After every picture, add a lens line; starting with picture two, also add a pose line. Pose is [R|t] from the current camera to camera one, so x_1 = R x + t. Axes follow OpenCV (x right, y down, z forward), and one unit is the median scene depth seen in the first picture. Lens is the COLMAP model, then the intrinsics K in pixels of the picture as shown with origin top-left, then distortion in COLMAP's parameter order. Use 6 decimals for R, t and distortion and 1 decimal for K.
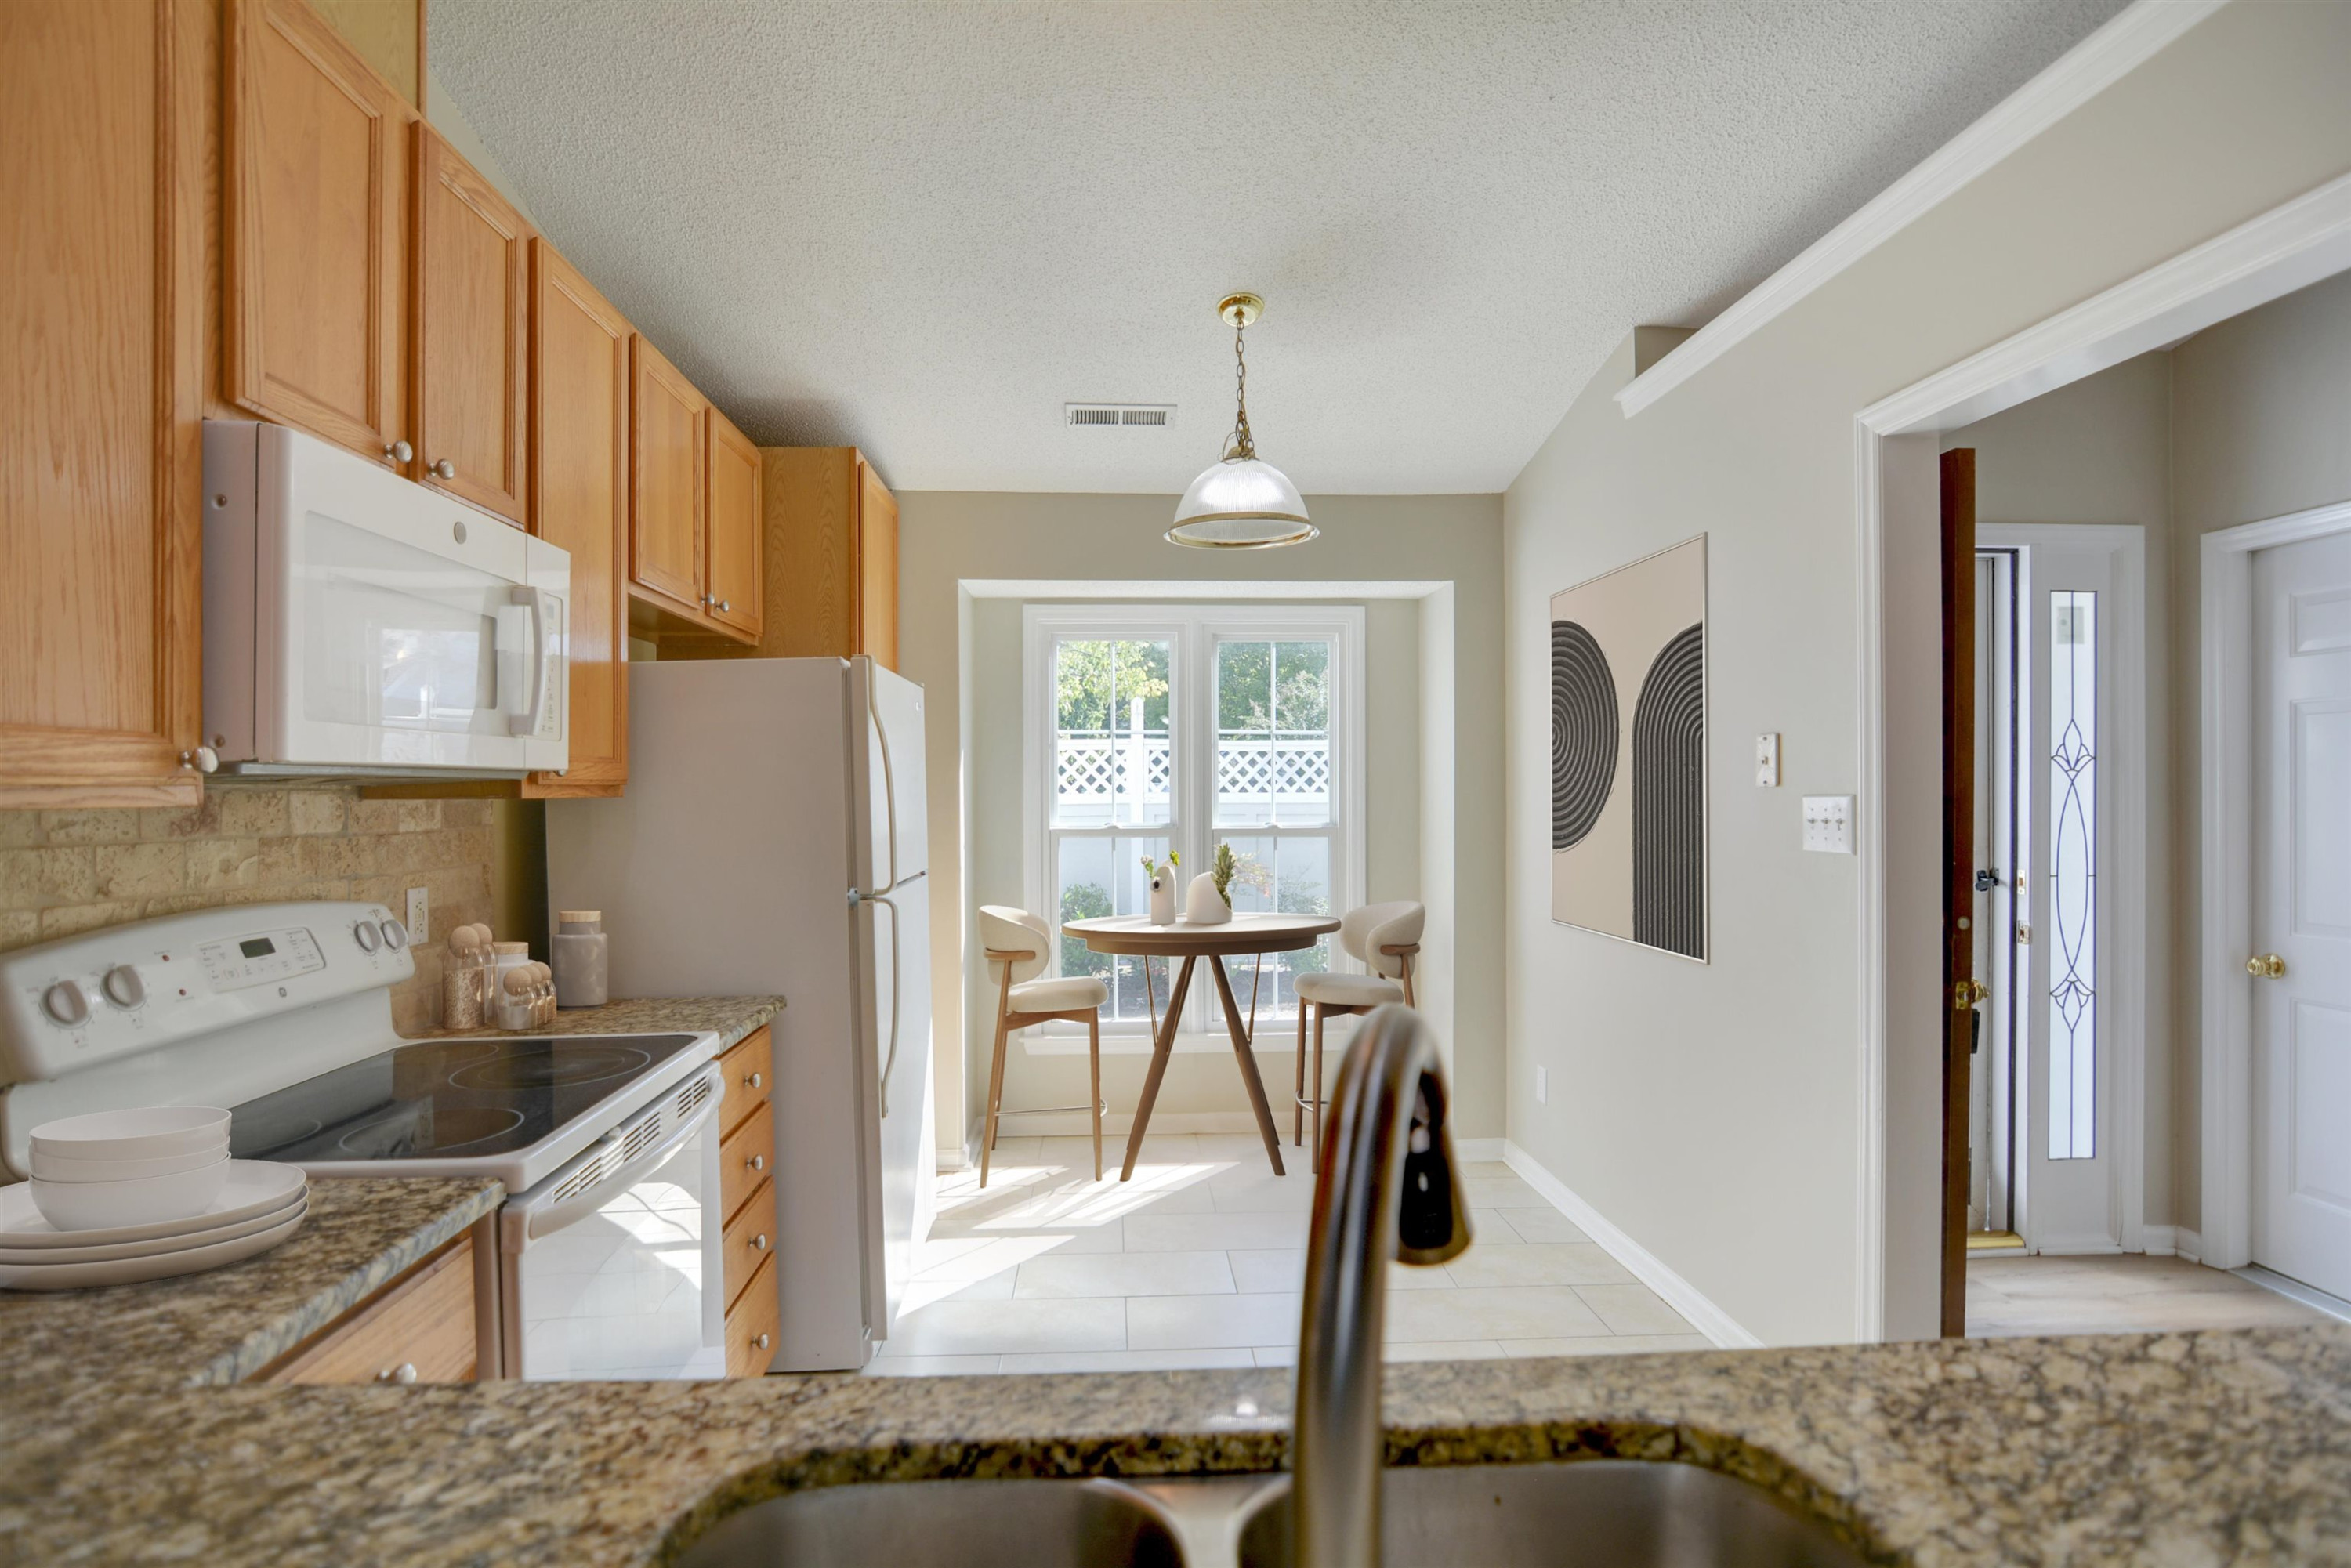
lens RADIAL K [[1157.8, 0, 1166.8], [0, 1157.8, 777.7], [0, 0, 1]] dist [-0.024840, -0.000280]
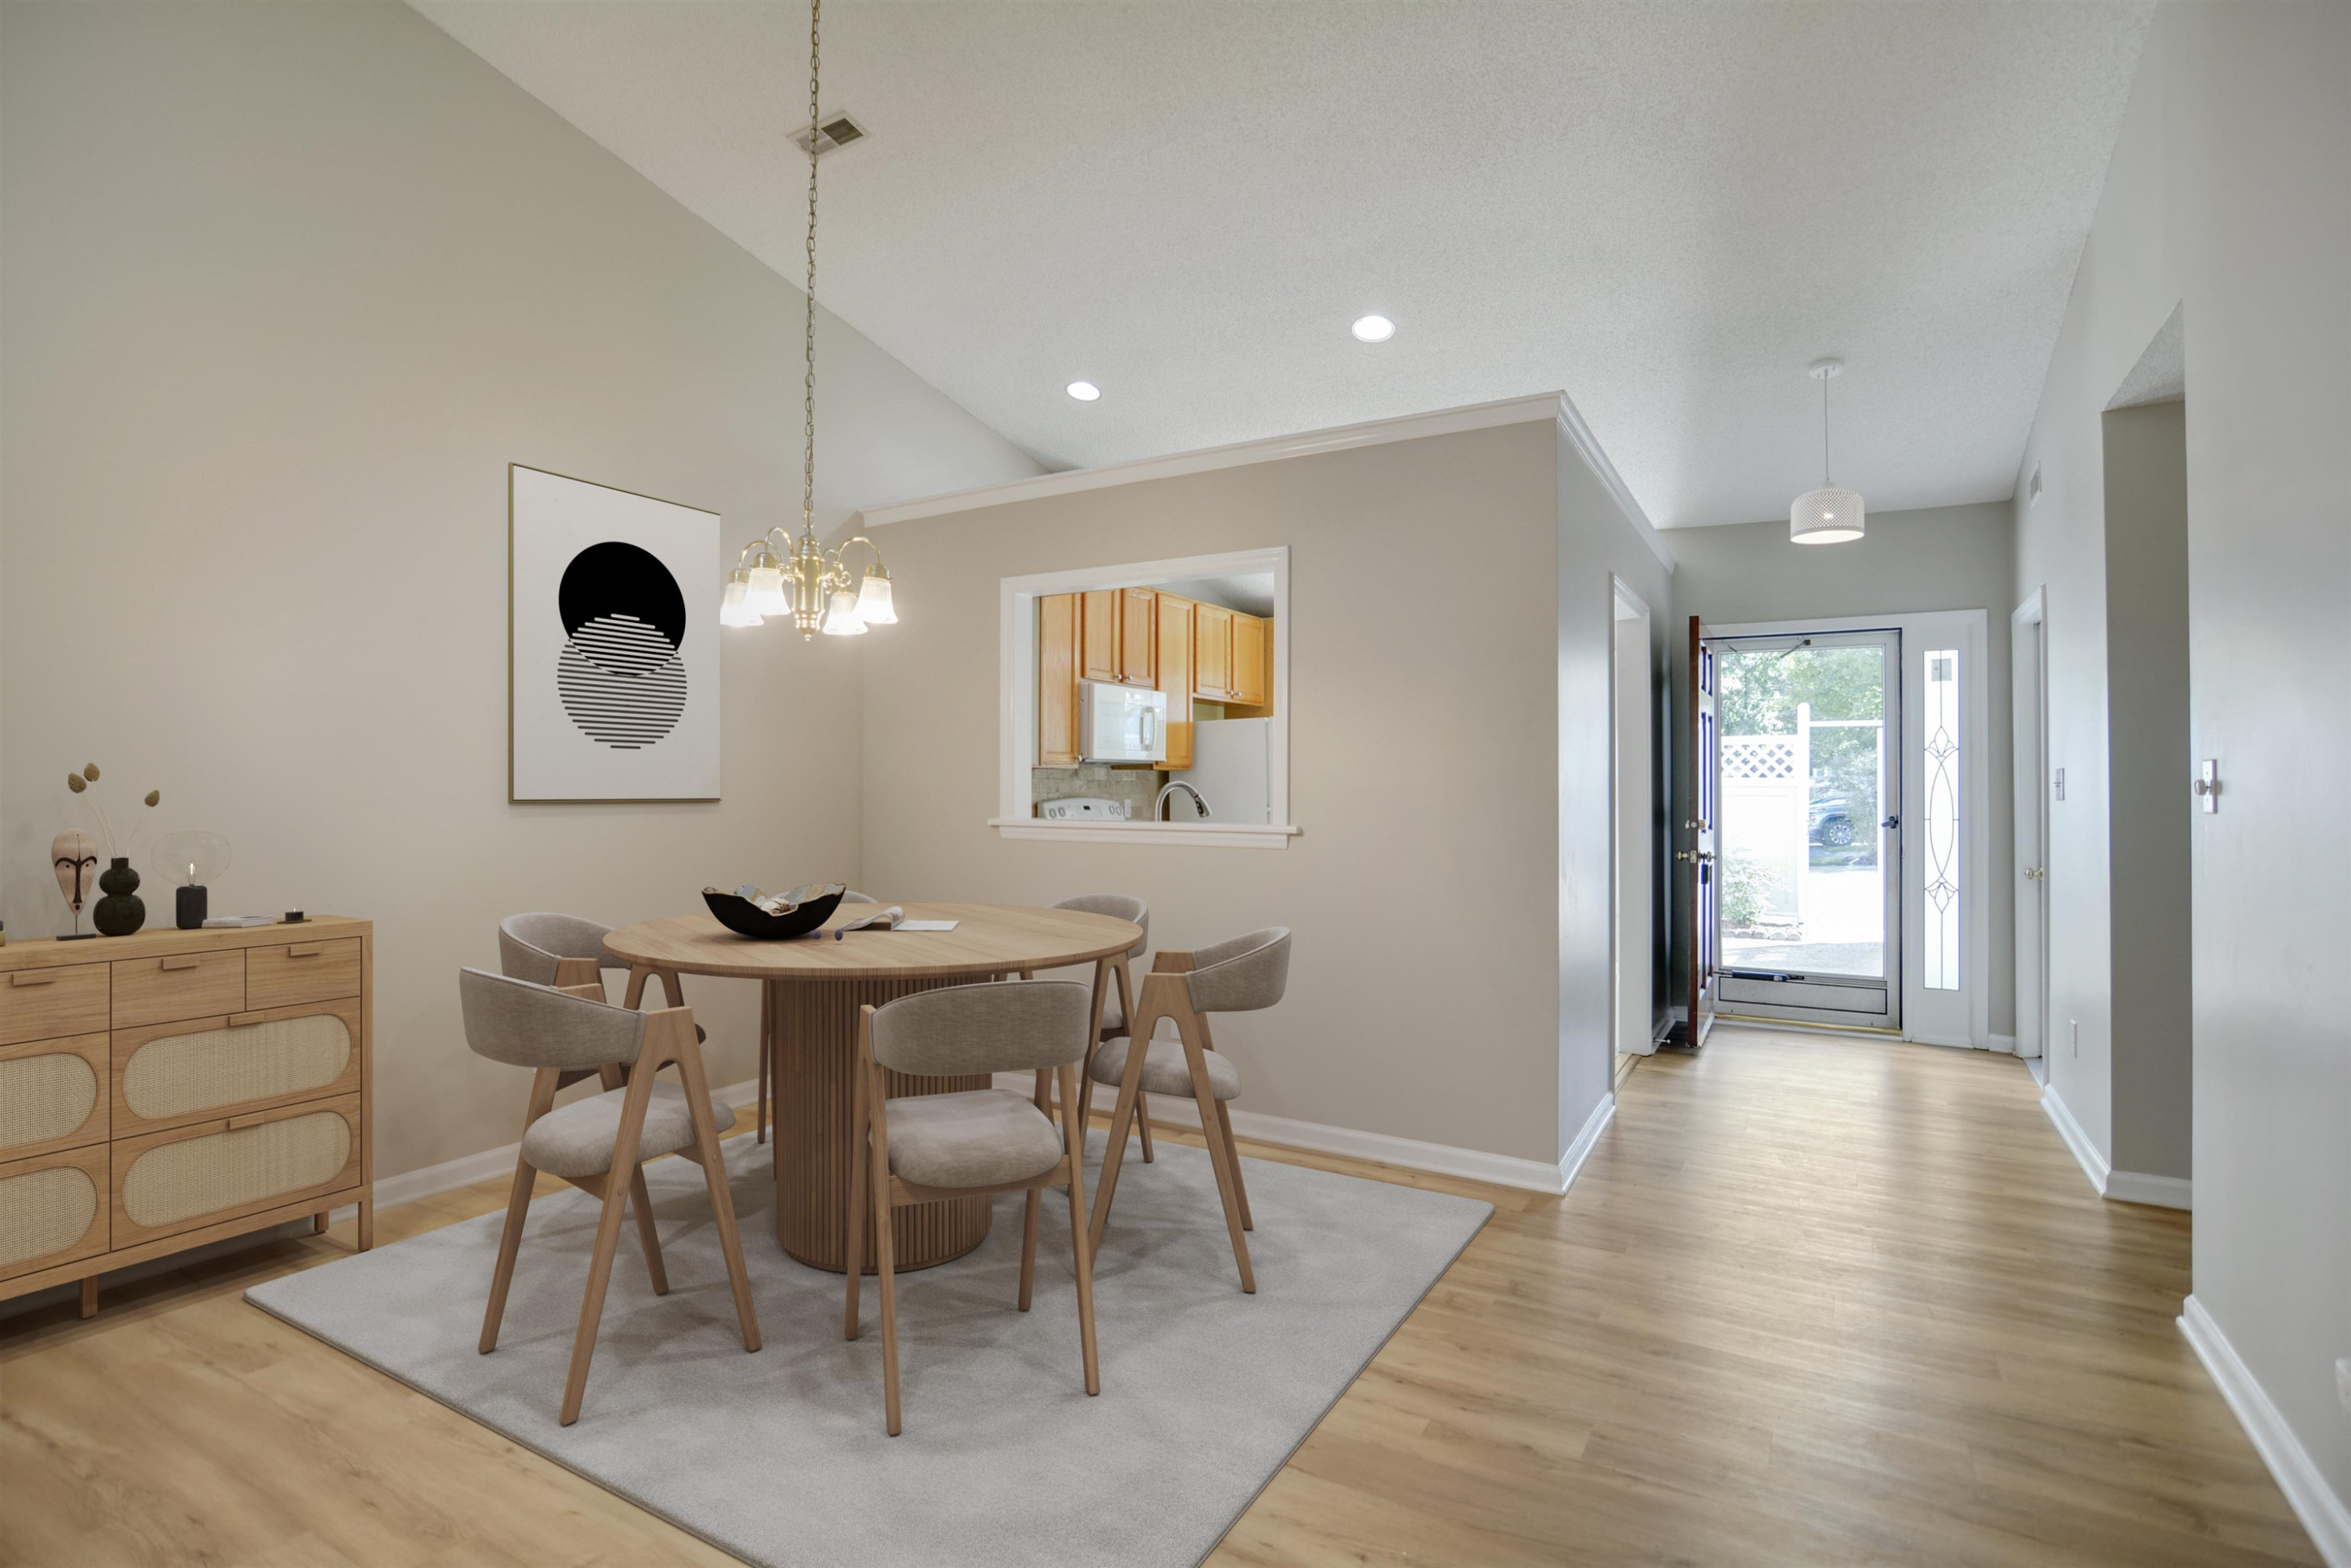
lens RADIAL K [[1157.8, 0, 1166.8], [0, 1157.8, 777.7], [0, 0, 1]] dist [-0.024840, -0.000280]
pose [[0.835878, 0.003267, -0.548906, 1.057679], [0.000231, 0.999980, 0.006303, 0.018615], [0.548916, -0.005395, 0.835860, -1.430360]]
